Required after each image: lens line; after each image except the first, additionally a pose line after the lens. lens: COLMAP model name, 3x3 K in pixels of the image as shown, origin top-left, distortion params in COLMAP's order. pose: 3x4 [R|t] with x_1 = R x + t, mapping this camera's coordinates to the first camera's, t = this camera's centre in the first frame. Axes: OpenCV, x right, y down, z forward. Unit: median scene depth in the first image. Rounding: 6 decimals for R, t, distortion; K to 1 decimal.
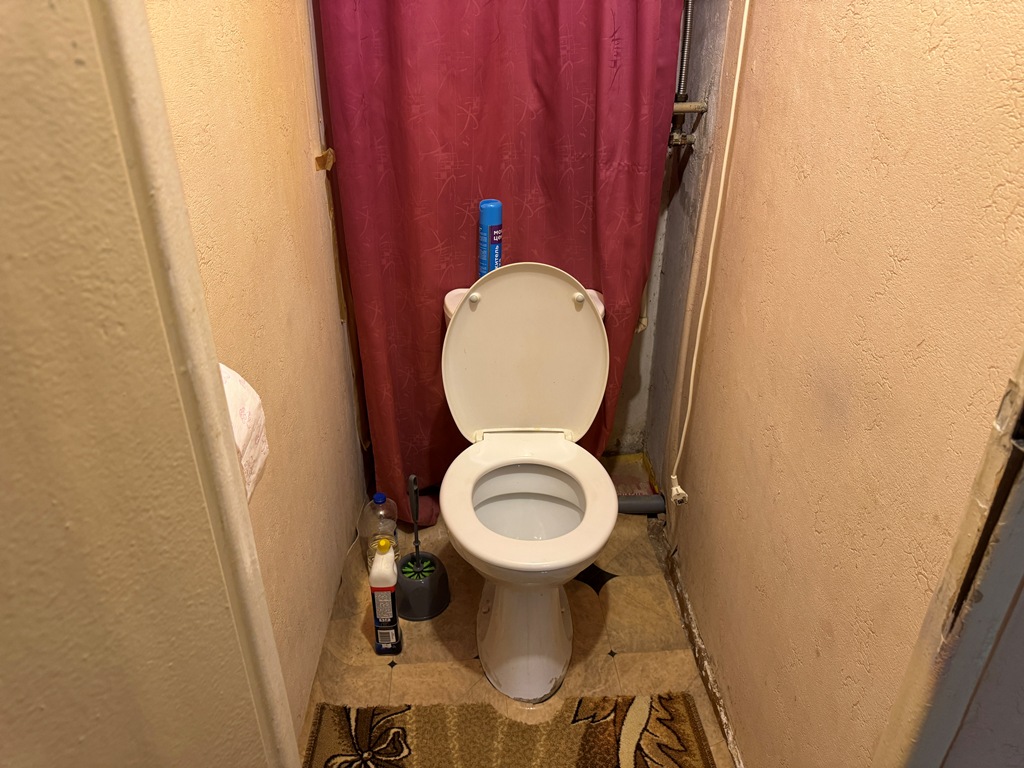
lens RADIAL K [[724.8, 0, 509.9], [0, 724.8, 380.0], [0, 0, 1]] dist [0.064159, -0.075438]
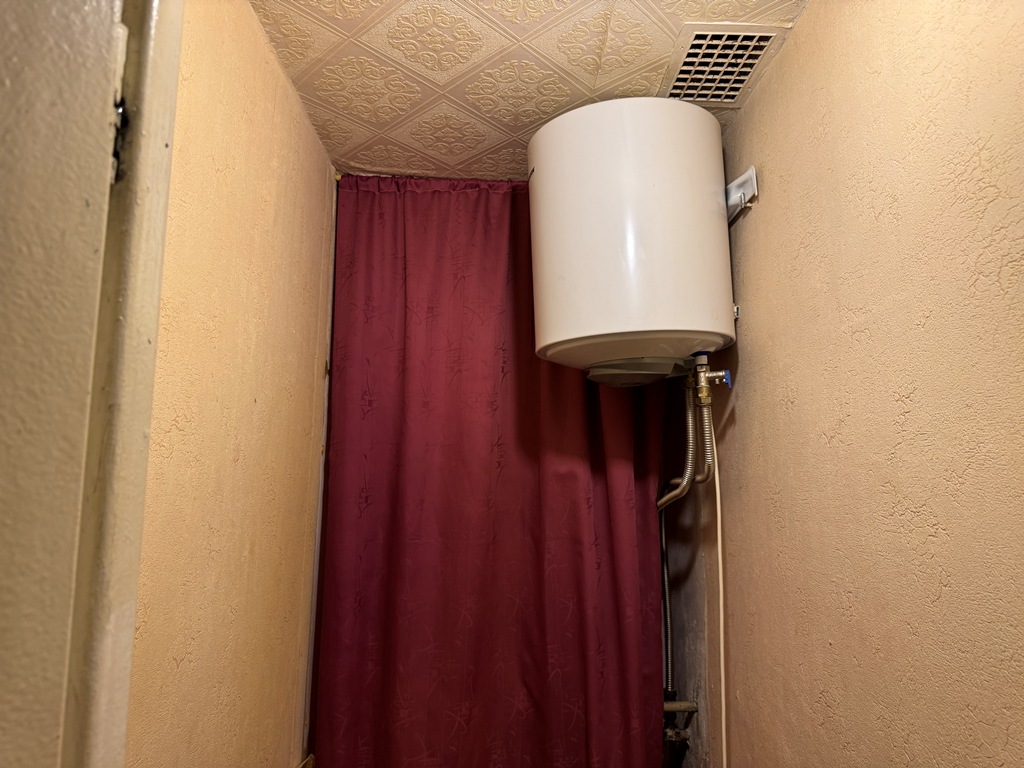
lens RADIAL K [[724.8, 0, 513.6], [0, 724.8, 381.7], [0, 0, 1]] dist [0.064159, -0.075438]
pose [[0.999910, 0.010913, 0.007811, 0.006932], [-0.005021, 0.843953, -0.536394, -0.214099], [-0.012446, 0.536306, 0.843932, -0.078993]]
